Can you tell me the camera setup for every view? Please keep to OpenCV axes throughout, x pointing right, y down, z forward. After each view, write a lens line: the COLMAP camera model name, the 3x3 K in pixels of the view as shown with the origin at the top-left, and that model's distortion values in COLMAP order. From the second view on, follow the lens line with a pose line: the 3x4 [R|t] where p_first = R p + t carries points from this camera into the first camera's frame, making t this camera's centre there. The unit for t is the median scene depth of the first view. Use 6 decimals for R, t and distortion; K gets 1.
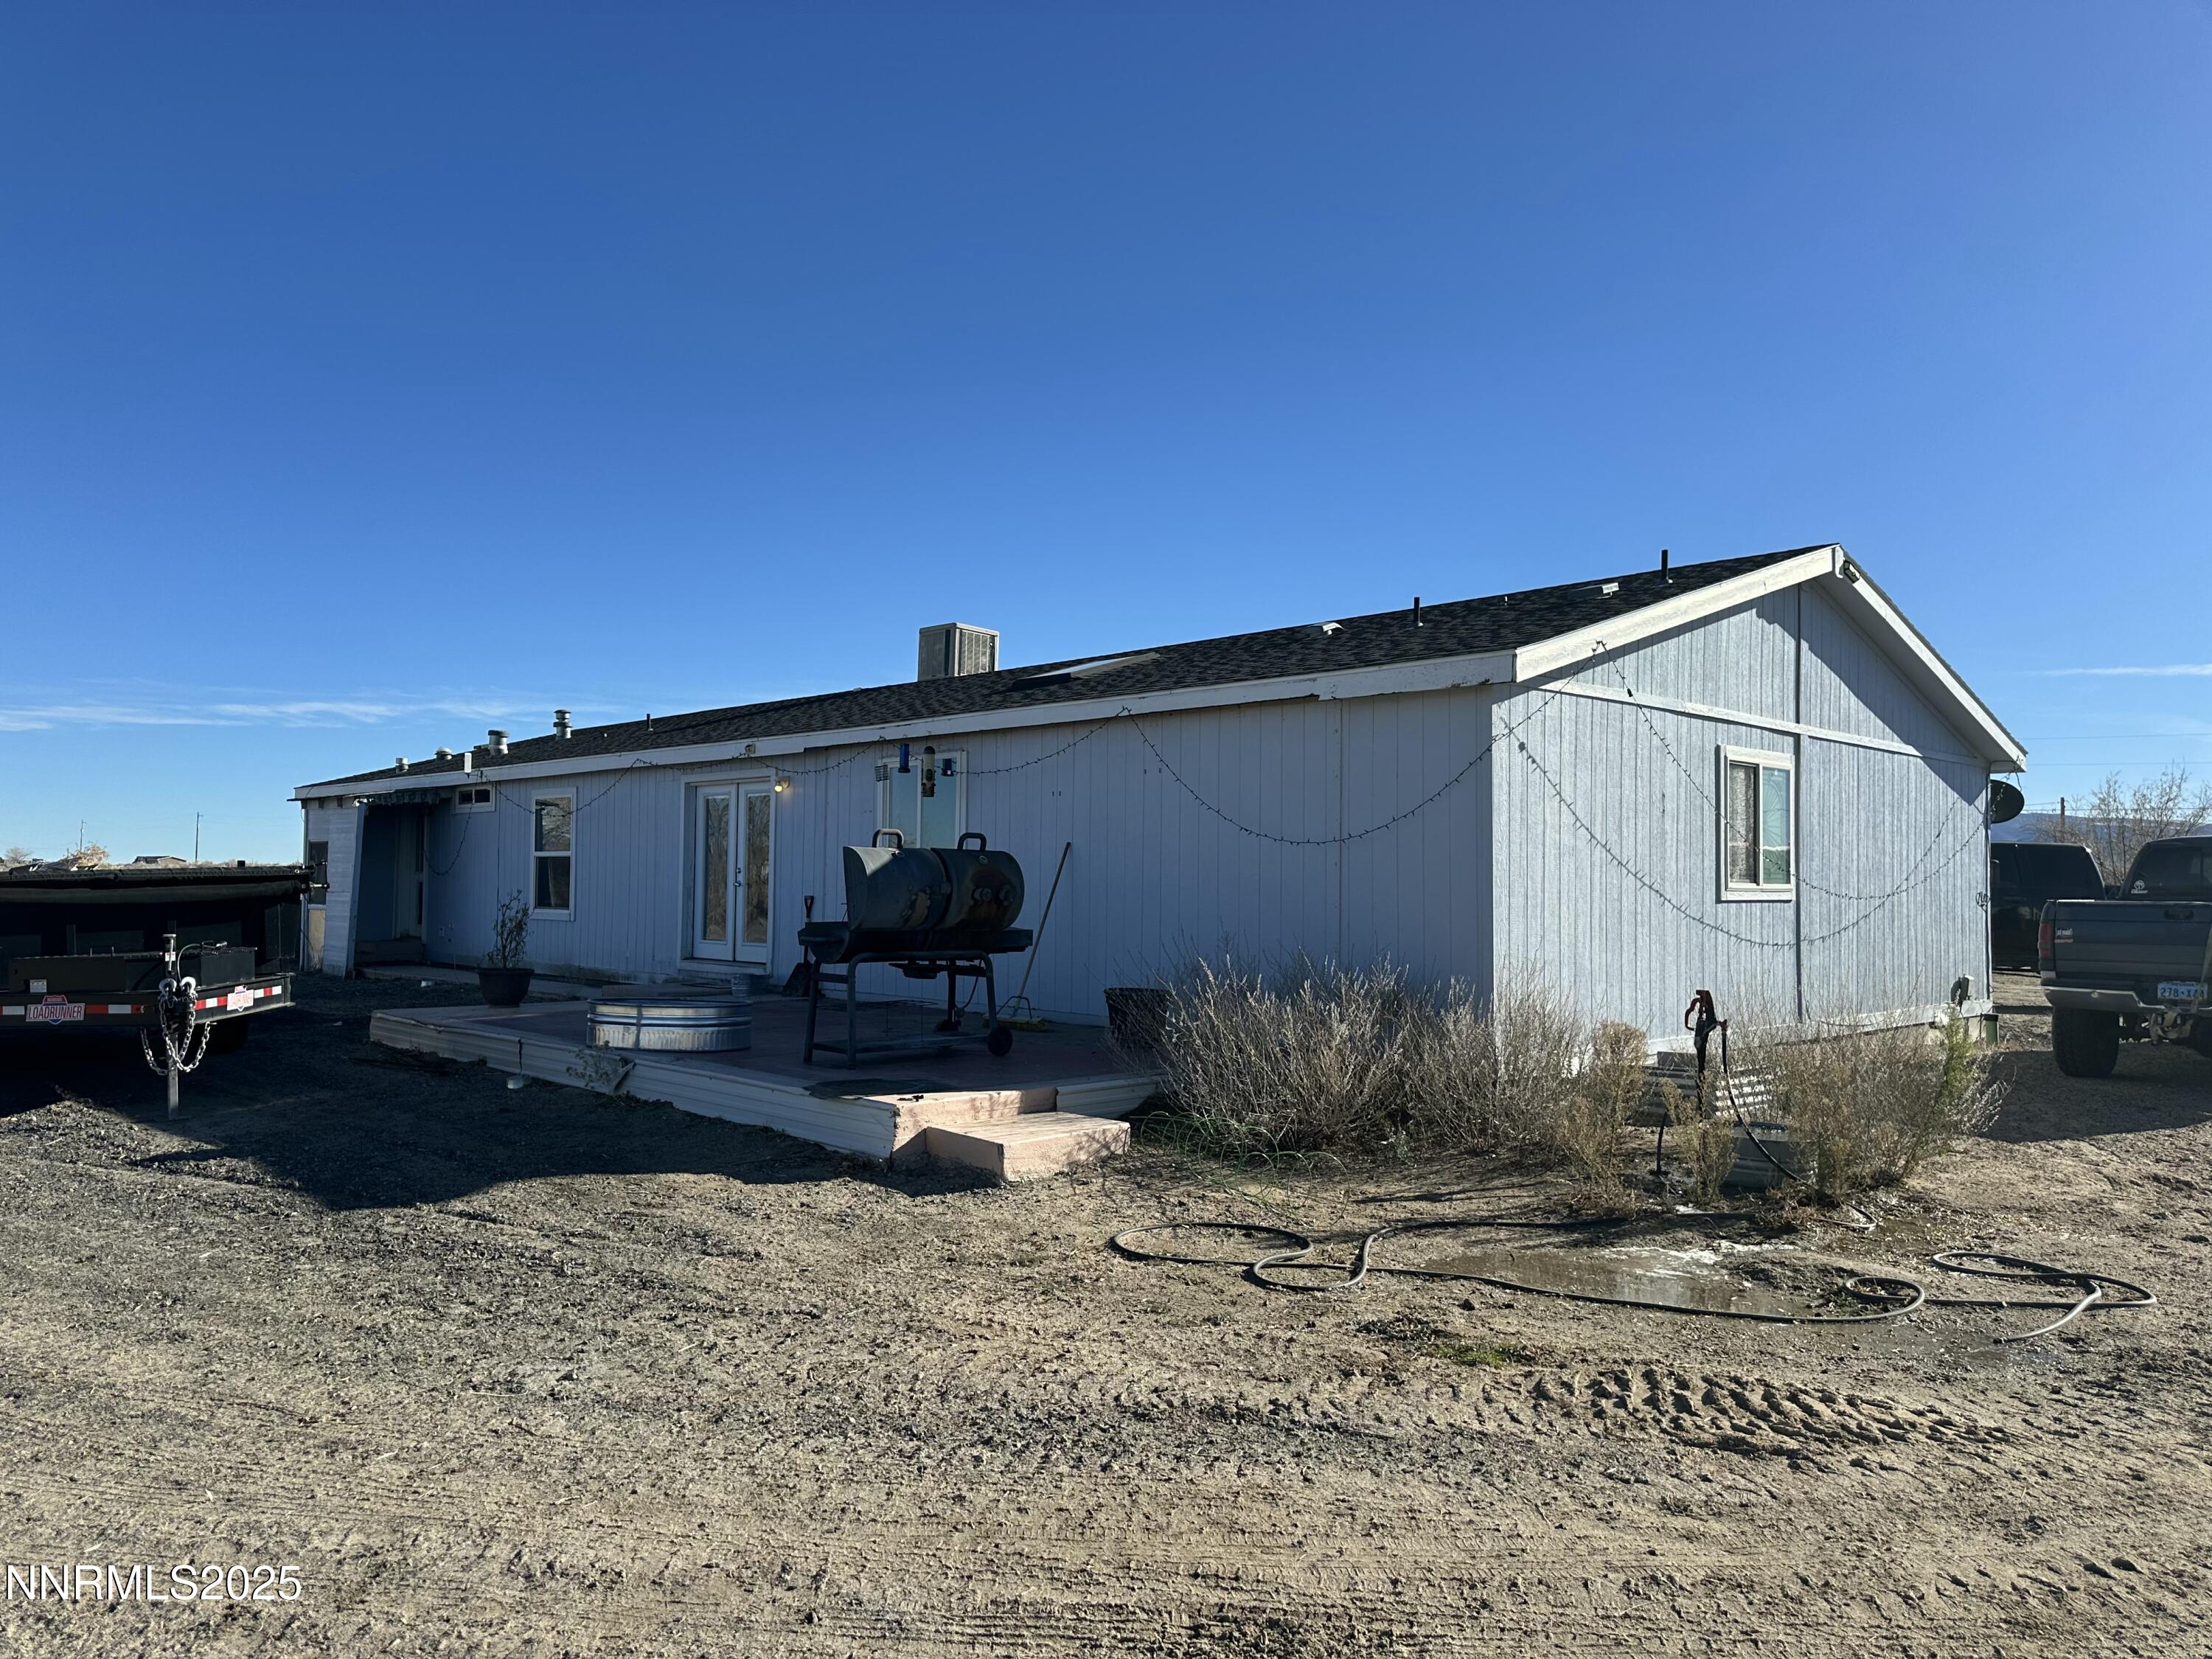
lens RADIAL K [[1563.3, 0, 1099.6], [0, 1563.3, 823.8], [0, 0, 1]] dist [0.013989, -0.015879]
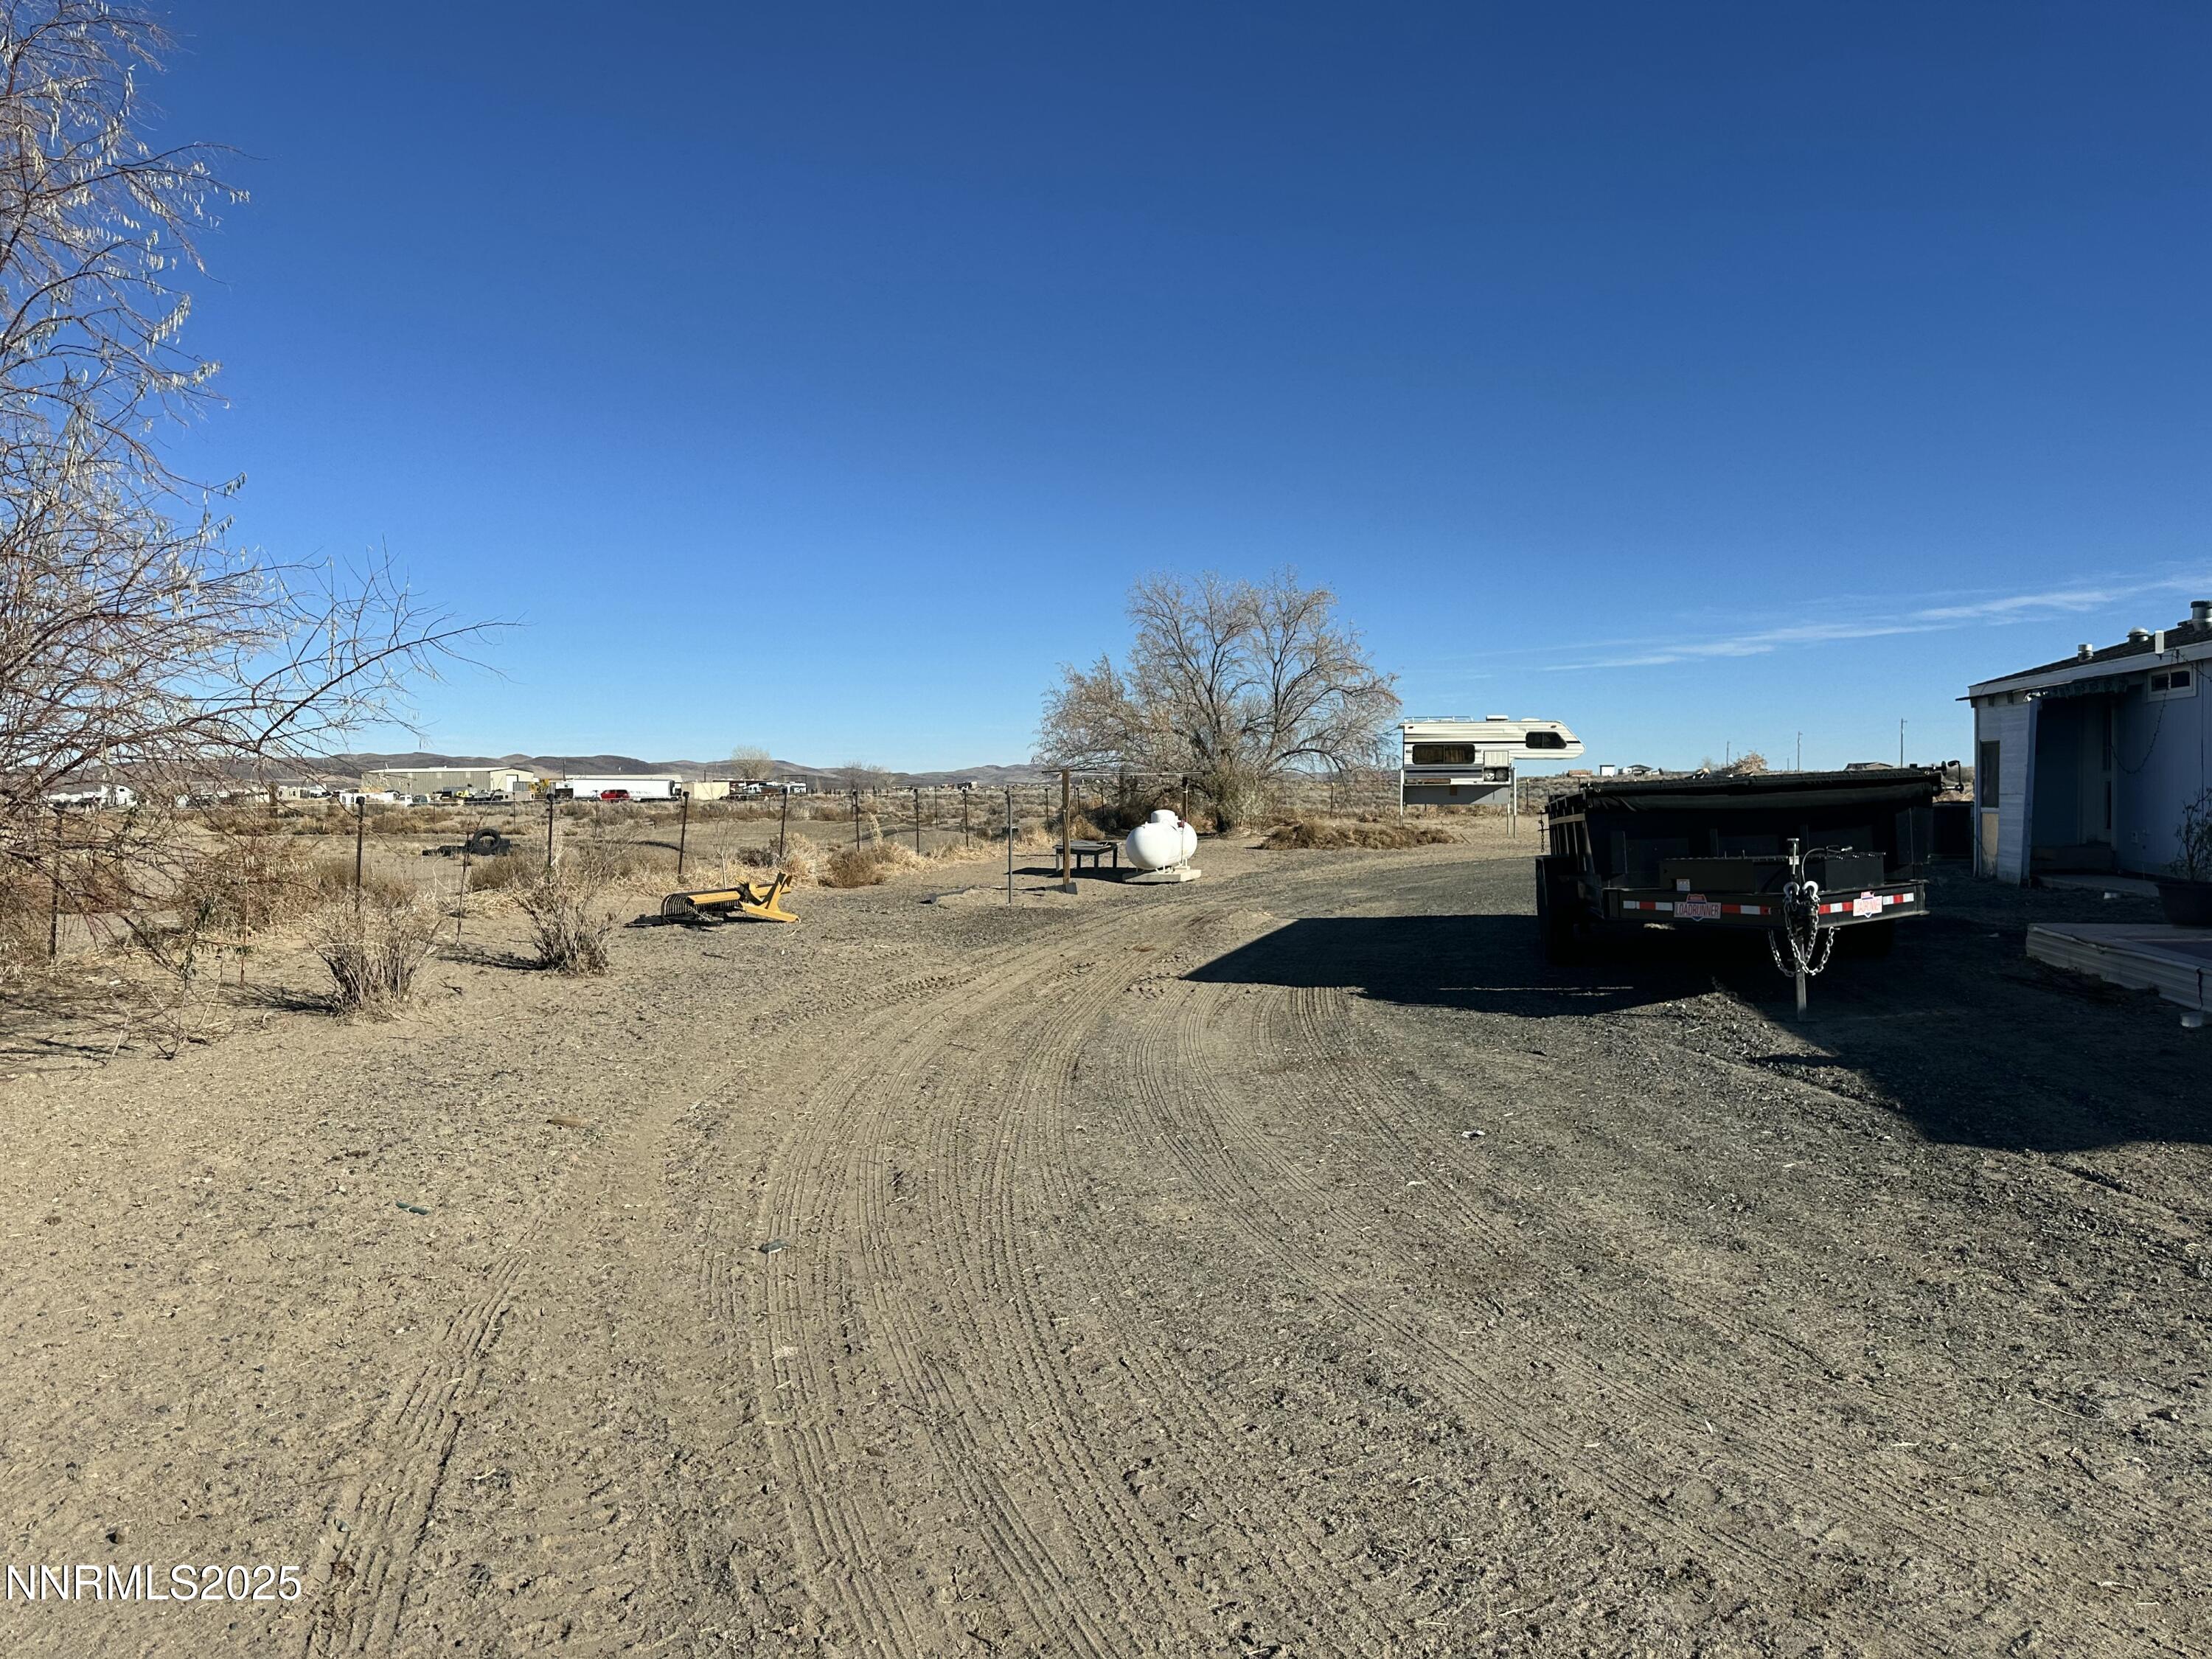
lens RADIAL K [[1563.3, 0, 1099.6], [0, 1563.3, 823.8], [0, 0, 1]] dist [0.013989, -0.015879]
pose [[0.541866, 0.000923, -0.840465, 0.018257], [0.050704, 0.998142, 0.033786, 0.005891], [0.838934, -0.060922, 0.540812, 0.108600]]
